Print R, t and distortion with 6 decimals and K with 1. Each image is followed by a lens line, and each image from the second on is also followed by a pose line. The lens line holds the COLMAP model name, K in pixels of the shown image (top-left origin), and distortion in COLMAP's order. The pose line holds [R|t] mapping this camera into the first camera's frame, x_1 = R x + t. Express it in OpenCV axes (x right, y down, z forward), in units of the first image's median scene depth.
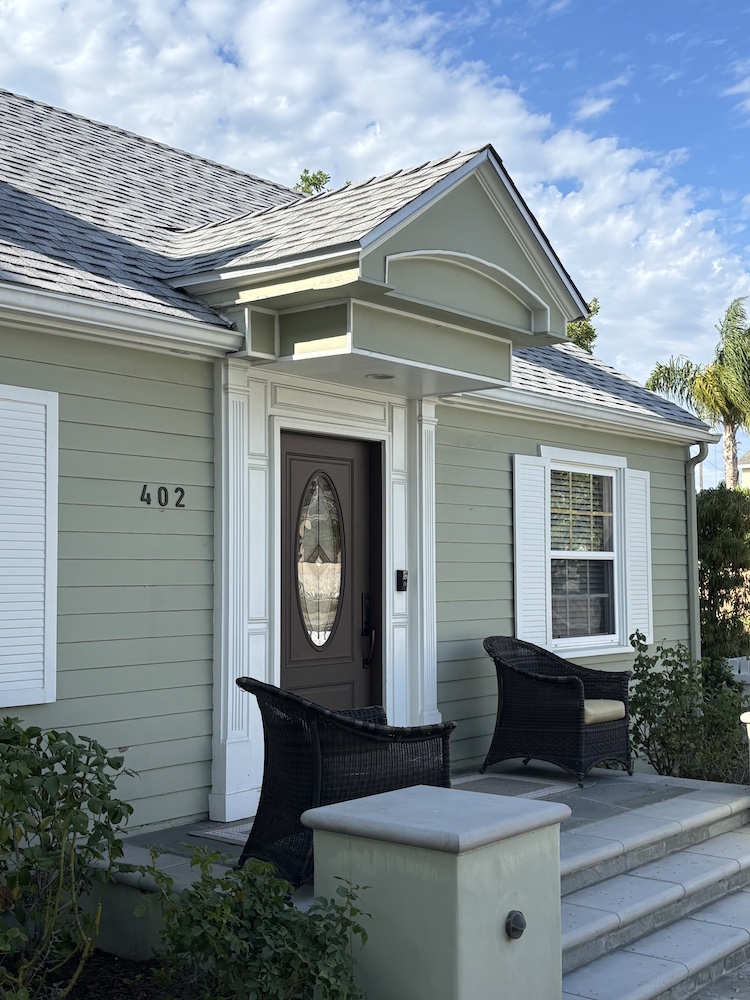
lens RADIAL K [[1213.9, 0, 375.0], [0, 1213.9, 500.0], [0, 0, 1]] dist [0.123725, -0.005179]
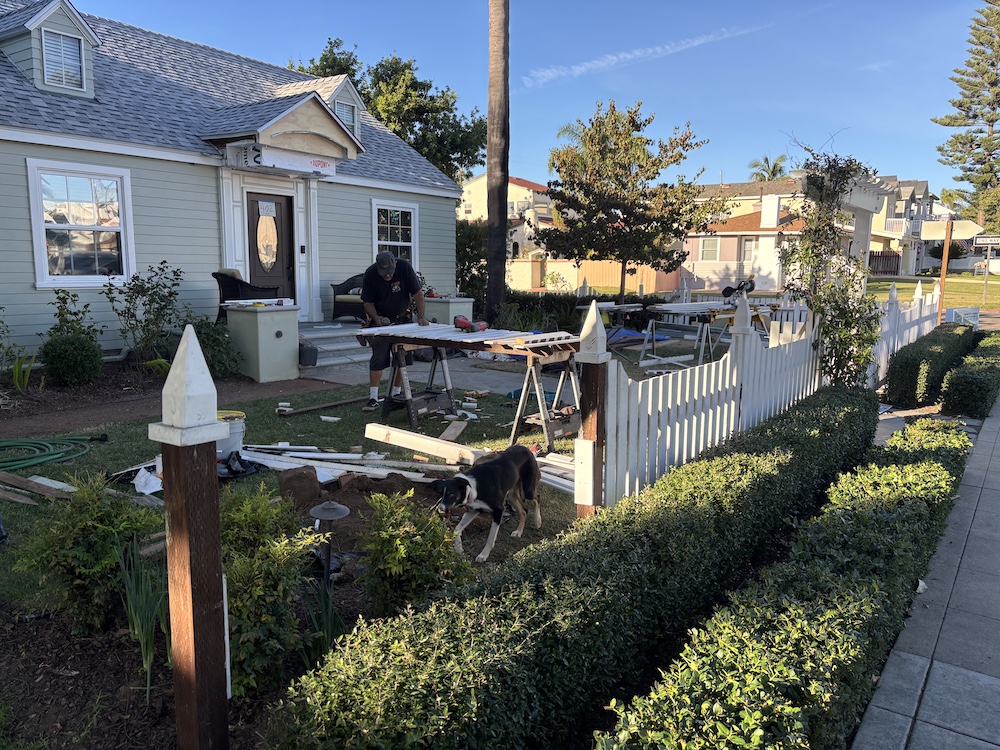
lens RADIAL K [[746.4, 0, 500.0], [0, 746.4, 375.0], [0, 0, 1]] dist [0.002226, -0.003262]
pose [[0.996394, 0.007179, 0.084541, 0.323082], [-0.024385, 0.978605, 0.204296, -0.010443], [-0.081266, -0.205621, 0.975252, -0.716974]]
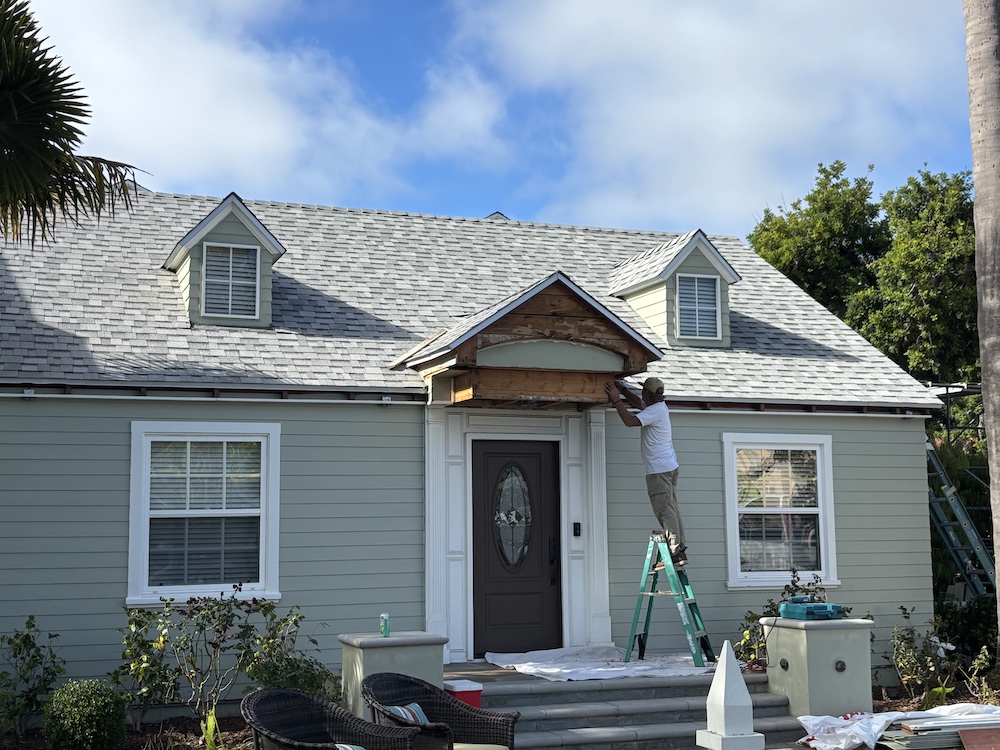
lens RADIAL K [[1305.2, 0, 500.0], [0, 1305.2, 375.0], [0, 0, 1]] dist [0.128686, -0.001075]
pose [[0.867937, -0.065911, -0.492281, 0.783387], [0.037522, 0.997025, -0.067336, -0.022336], [0.495255, 0.039972, 0.867828, -0.521590]]
